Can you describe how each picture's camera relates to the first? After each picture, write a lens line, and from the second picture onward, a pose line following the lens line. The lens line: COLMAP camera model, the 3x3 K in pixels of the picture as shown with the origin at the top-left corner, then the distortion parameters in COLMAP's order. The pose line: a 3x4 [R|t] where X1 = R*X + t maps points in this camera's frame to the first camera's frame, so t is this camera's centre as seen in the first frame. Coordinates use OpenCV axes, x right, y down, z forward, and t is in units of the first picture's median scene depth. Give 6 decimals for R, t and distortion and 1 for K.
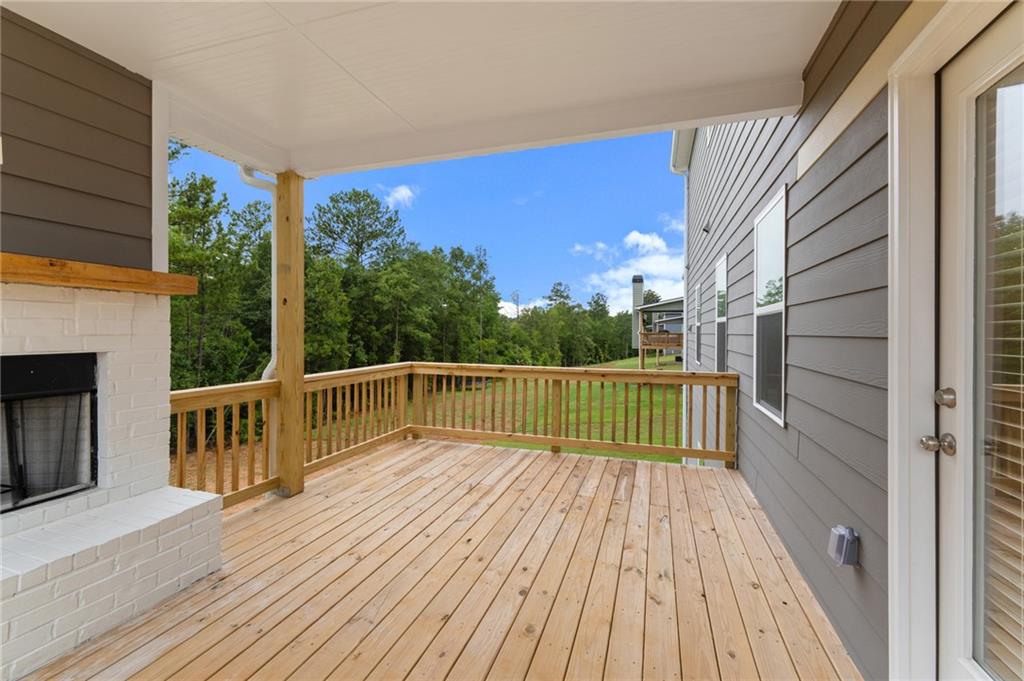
lens RADIAL K [[436.2, 0, 515.9], [0, 436.2, 334.5], [0, 0, 1]] dist [0.009994, -0.001234]
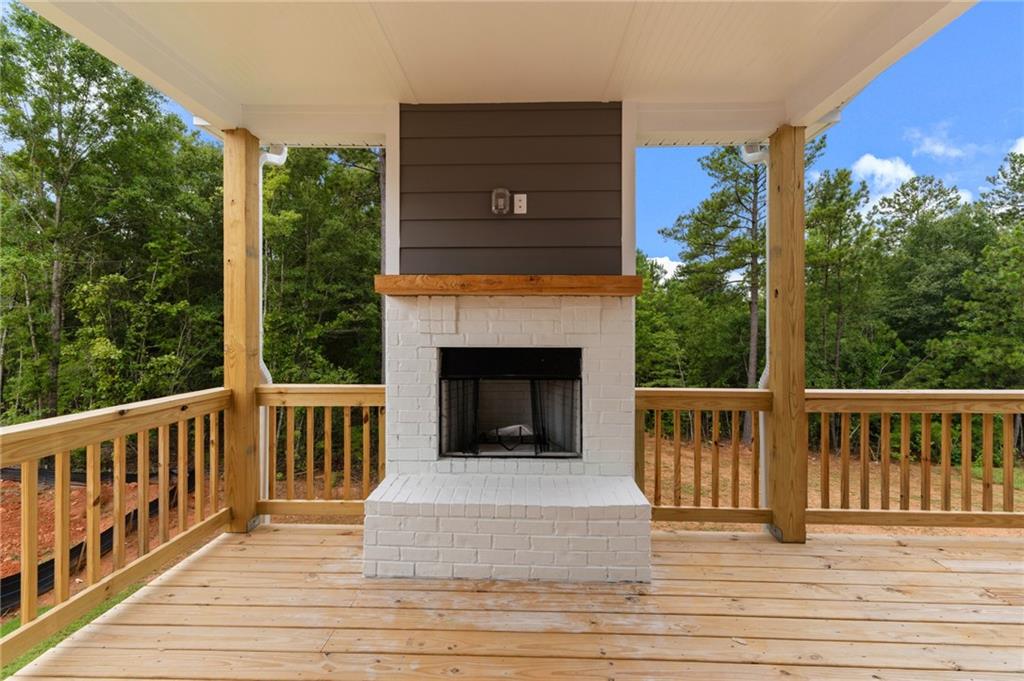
lens RADIAL K [[436.2, 0, 514.6], [0, 436.2, 331.8], [0, 0, 1]] dist [0.009994, -0.001234]
pose [[0.283742, 0.004100, -0.958892, 0.083317], [-0.010517, 0.999944, 0.001164, -0.001356], [0.958843, 0.009754, 0.283770, 0.261086]]
